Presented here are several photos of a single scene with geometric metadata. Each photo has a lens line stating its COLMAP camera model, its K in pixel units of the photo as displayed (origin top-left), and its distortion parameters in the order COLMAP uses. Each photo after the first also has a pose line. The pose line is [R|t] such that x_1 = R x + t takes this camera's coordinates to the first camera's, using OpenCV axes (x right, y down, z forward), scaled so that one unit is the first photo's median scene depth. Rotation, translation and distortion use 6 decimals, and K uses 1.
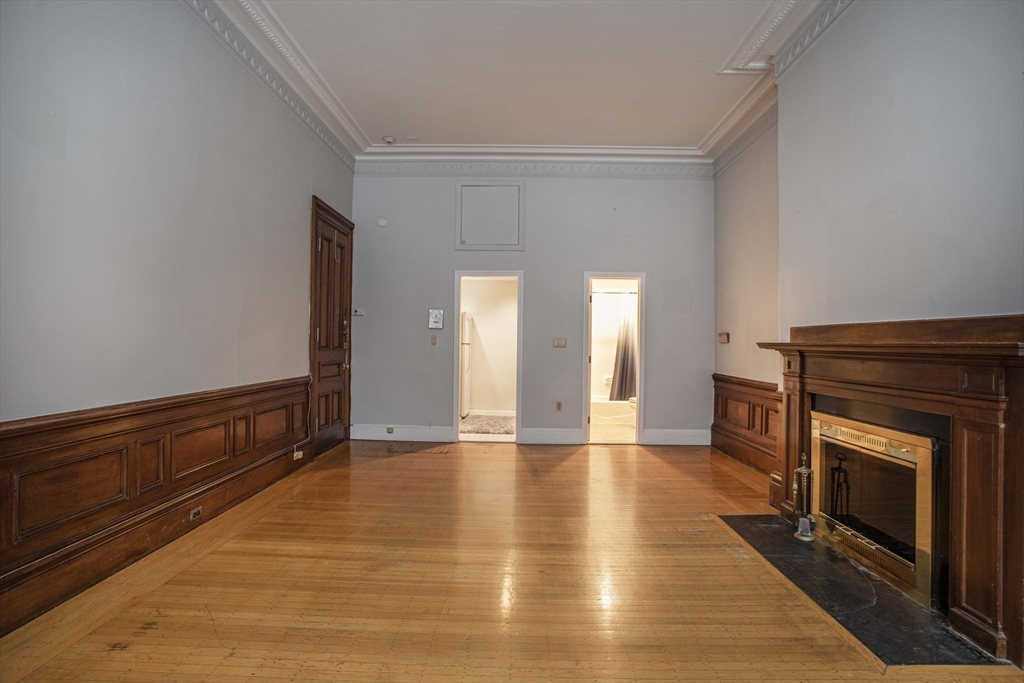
lens RADIAL K [[503.7, 0, 512.5], [0, 503.7, 337.5], [0, 0, 1]] dist [-0.063032, 0.024081]
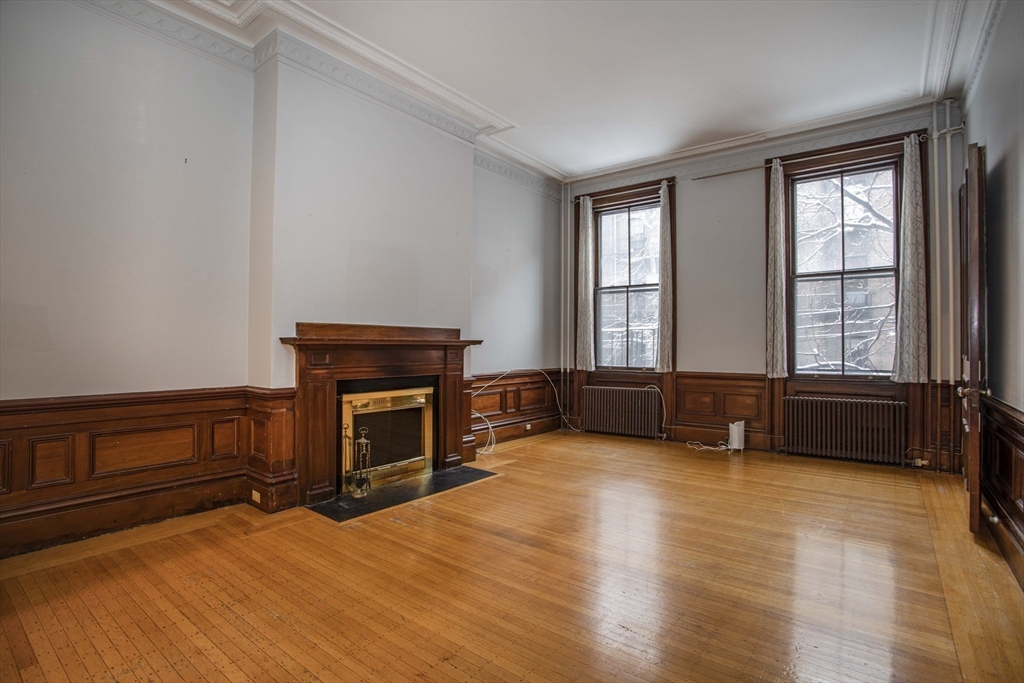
lens RADIAL K [[503.7, 0, 513.4], [0, 503.7, 341.8], [0, 0, 1]] dist [-0.063032, 0.024081]
pose [[-0.797896, -0.020016, 0.602463, -0.302265], [-0.026450, 0.999648, -0.001819, 0.006569], [-0.602214, -0.017387, -0.798145, 1.144024]]
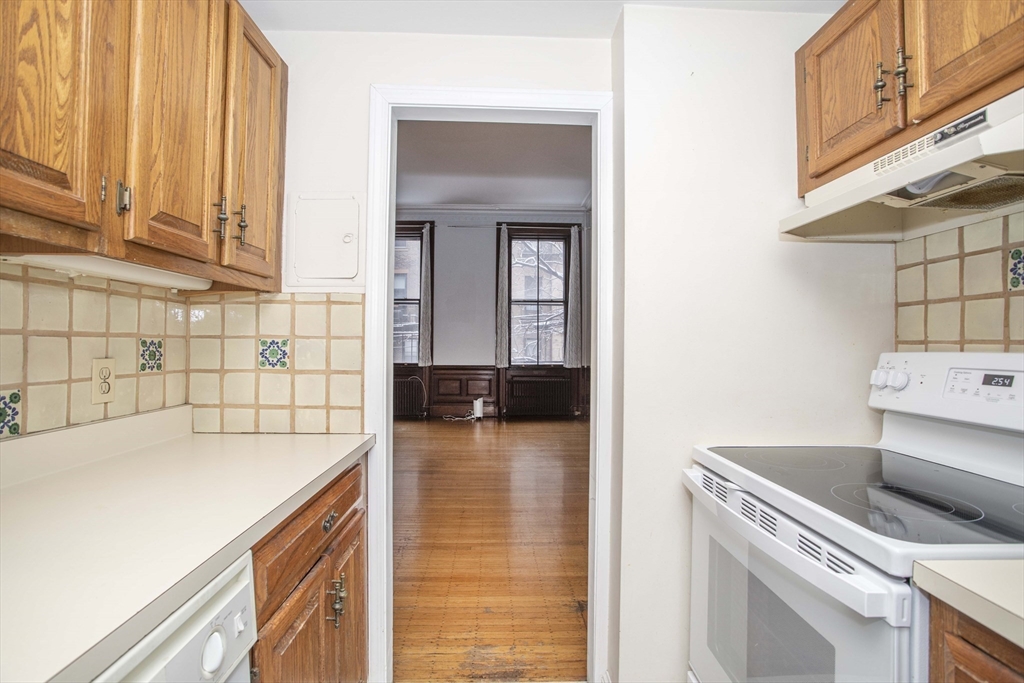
lens RADIAL K [[503.7, 0, 515.9], [0, 503.7, 338.6], [0, 0, 1]] dist [-0.063032, 0.024081]
pose [[-0.998125, -0.026316, -0.055271, -0.049127], [-0.024321, 0.999039, -0.036454, 0.033394], [0.056177, -0.035041, -0.997806, 1.625707]]
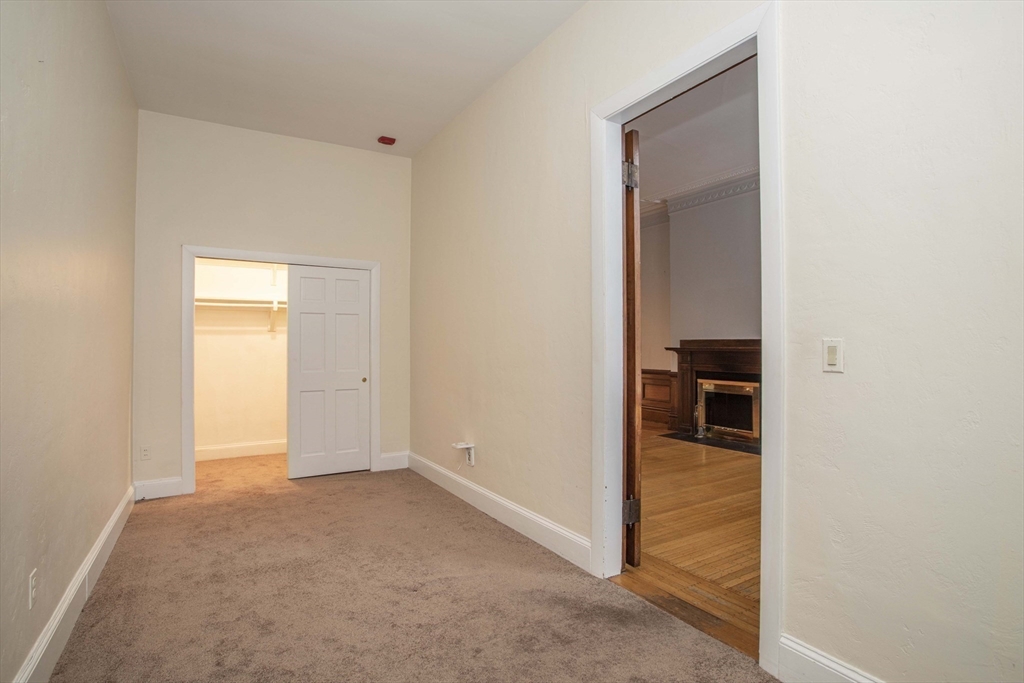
lens RADIAL K [[503.7, 0, 526.5], [0, 503.7, 341.7], [0, 0, 1]] dist [-0.063032, 0.024081]
pose [[0.842012, -0.007728, 0.539403, -0.811286], [0.005071, 0.999967, 0.006411, -0.022518], [-0.539434, -0.002663, 0.842023, -0.300834]]
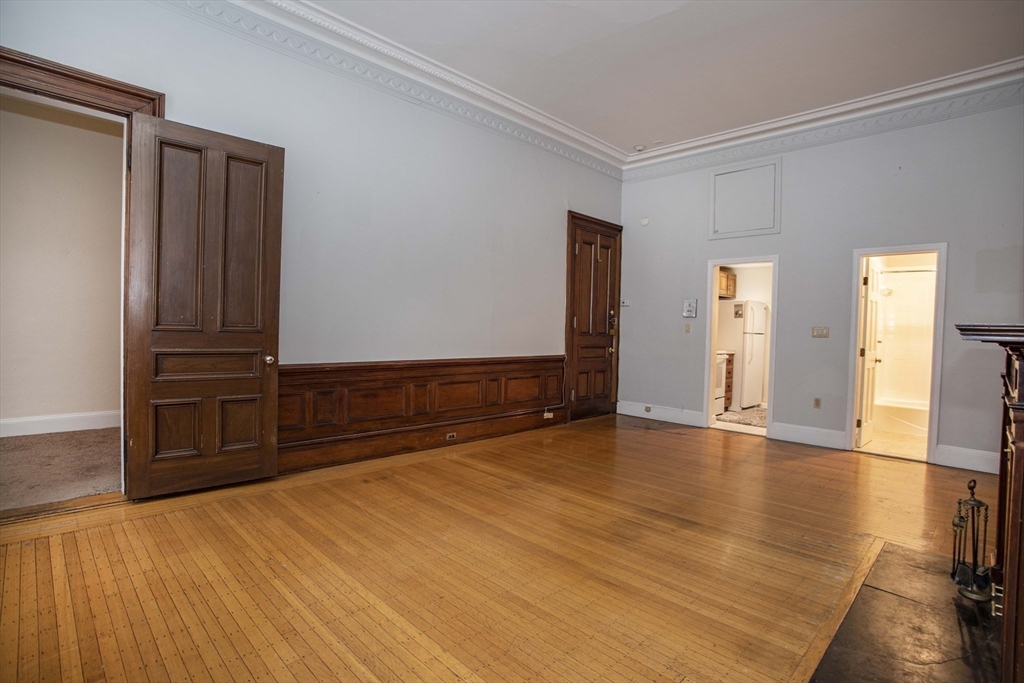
lens RADIAL K [[503.7, 0, 509.5], [0, 503.7, 336.0], [0, 0, 1]] dist [-0.063032, 0.024081]
pose [[0.714692, 0.018733, -0.699188, 0.384233], [-0.007656, 0.999791, 0.018962, 0.005748], [0.699397, -0.008199, 0.714686, -0.006570]]
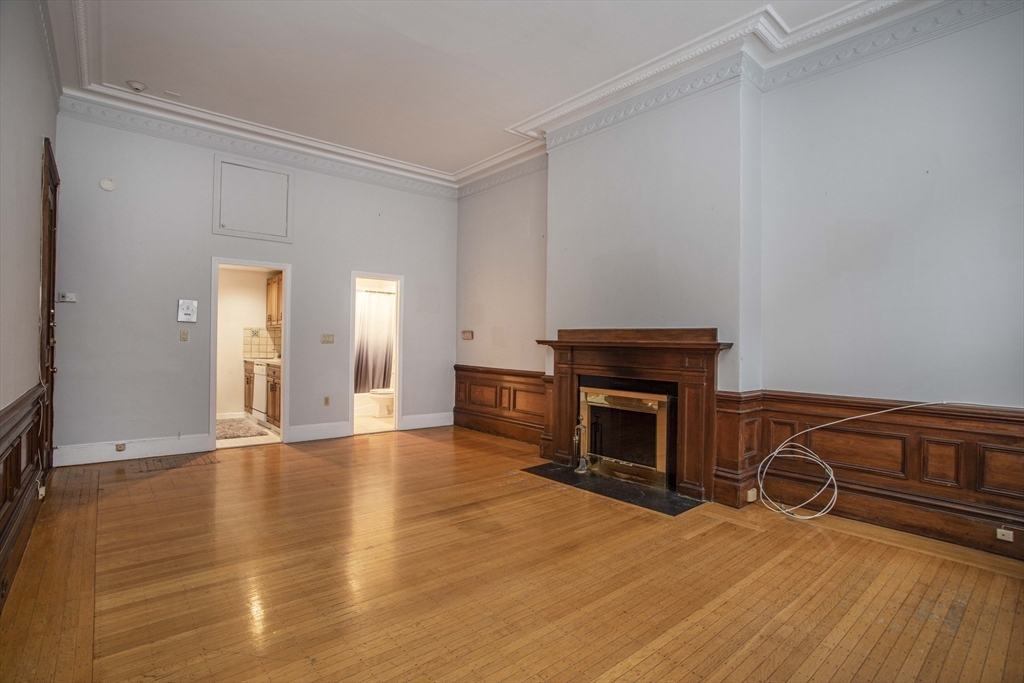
lens RADIAL K [[503.7, 0, 518.5], [0, 503.7, 338.3], [0, 0, 1]] dist [-0.063032, 0.024081]
pose [[0.745788, 0.002212, 0.666180, -0.360879], [-0.012339, 0.999869, 0.010494, -0.007105], [-0.666069, -0.016047, 0.745718, -0.003593]]
